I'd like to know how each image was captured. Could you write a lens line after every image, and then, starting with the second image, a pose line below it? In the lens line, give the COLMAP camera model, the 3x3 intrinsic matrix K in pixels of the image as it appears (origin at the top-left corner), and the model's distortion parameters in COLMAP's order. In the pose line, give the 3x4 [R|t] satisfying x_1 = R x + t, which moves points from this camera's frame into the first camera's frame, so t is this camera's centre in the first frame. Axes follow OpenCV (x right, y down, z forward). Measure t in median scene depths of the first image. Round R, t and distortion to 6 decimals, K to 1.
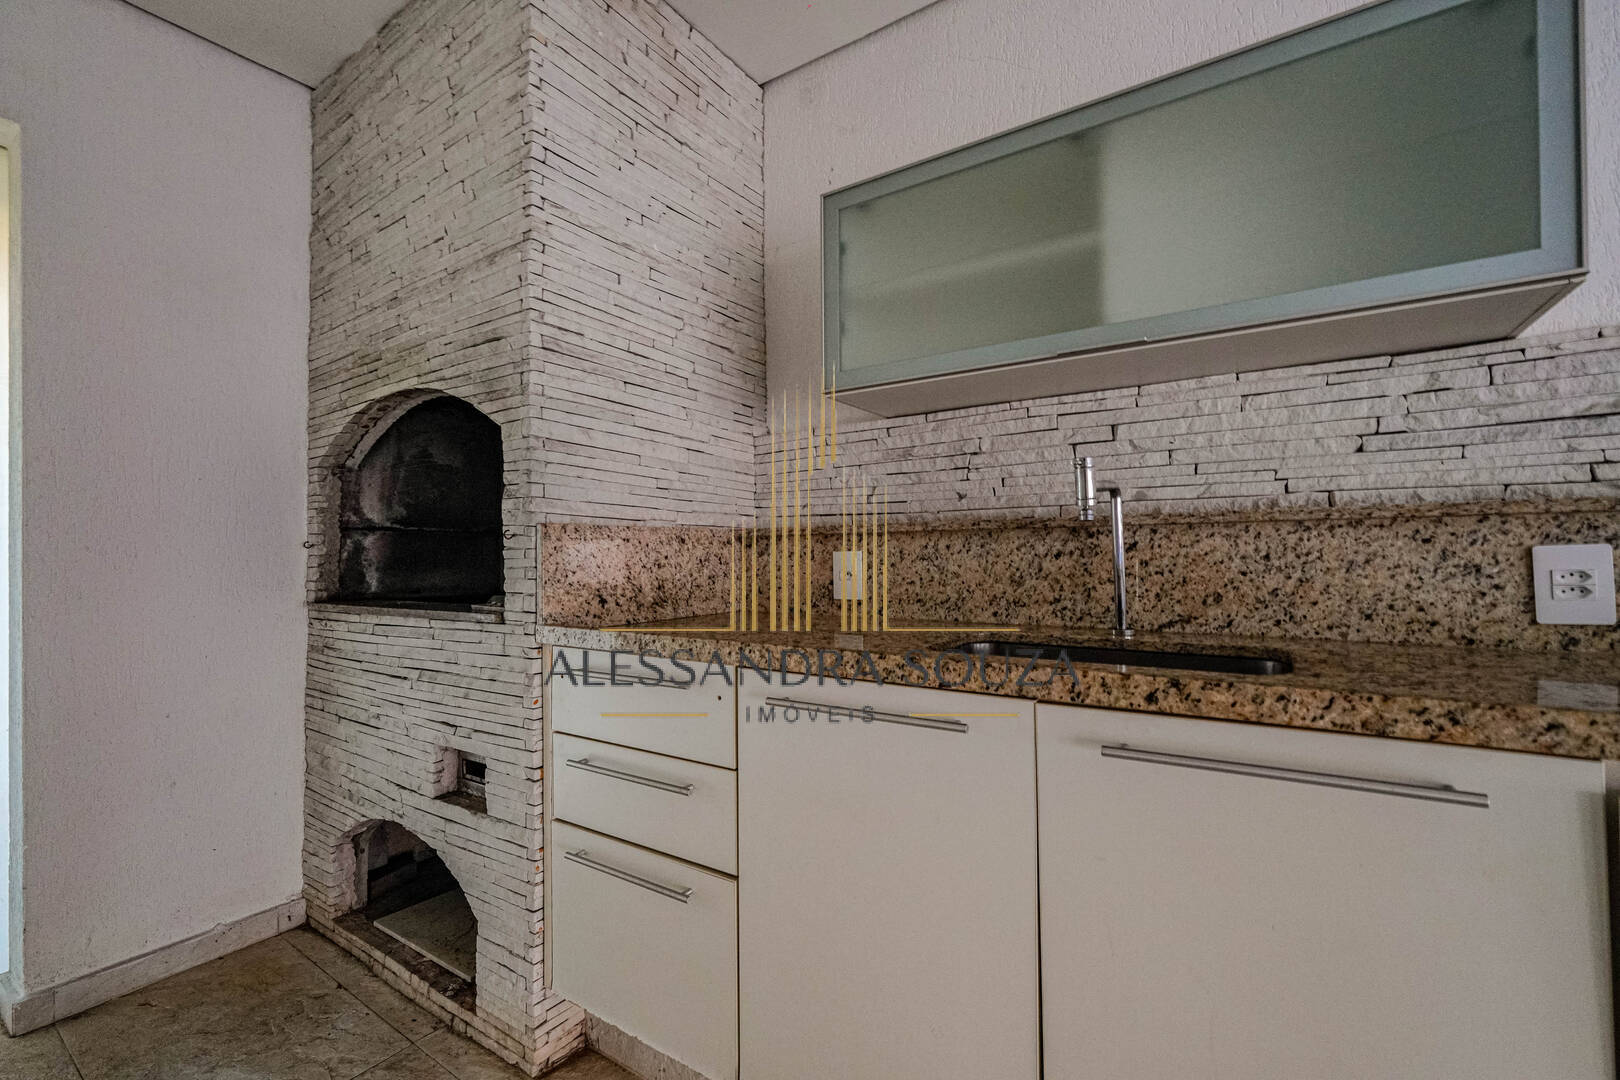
lens RADIAL K [[684.2, 0, 814.5], [0, 684.2, 544.8], [0, 0, 1]] dist [-0.004162, 0.002149]
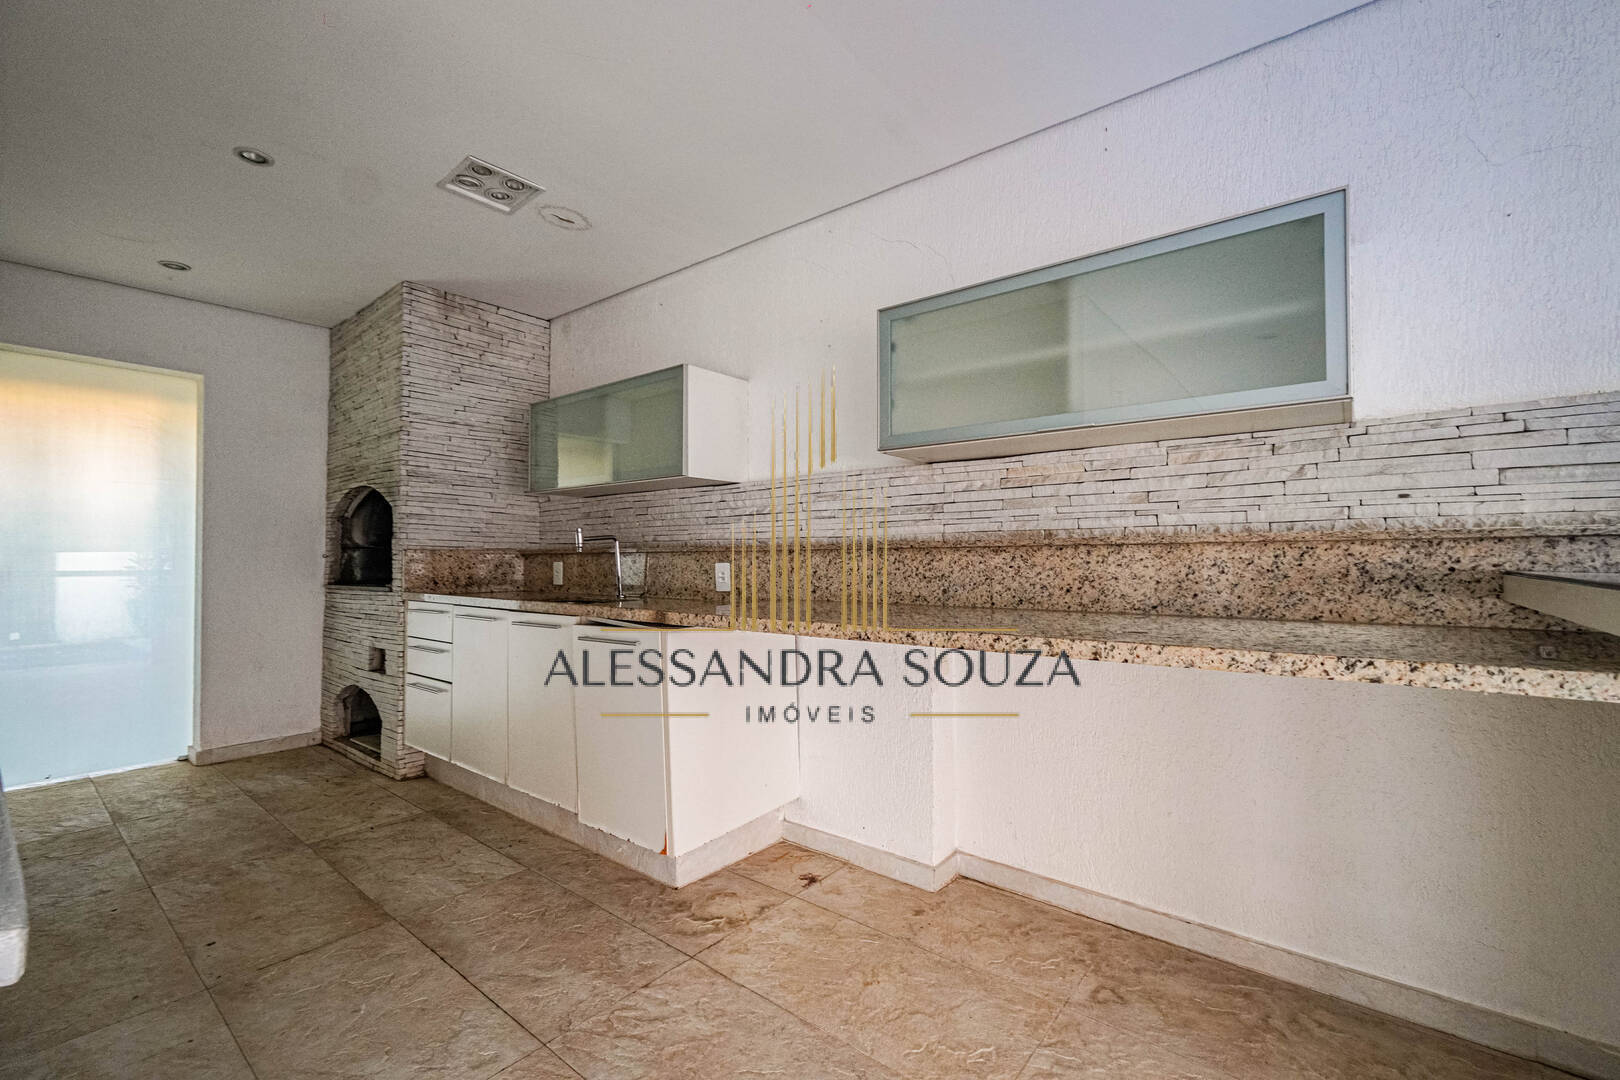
lens RADIAL K [[684.2, 0, 808.5], [0, 684.2, 547.2], [0, 0, 1]] dist [-0.004162, 0.002149]
pose [[0.996132, 0.007793, -0.087528, 1.019530], [-0.008405, 0.999943, -0.006619, -0.029445], [0.087471, 0.007329, 0.996140, -1.053314]]
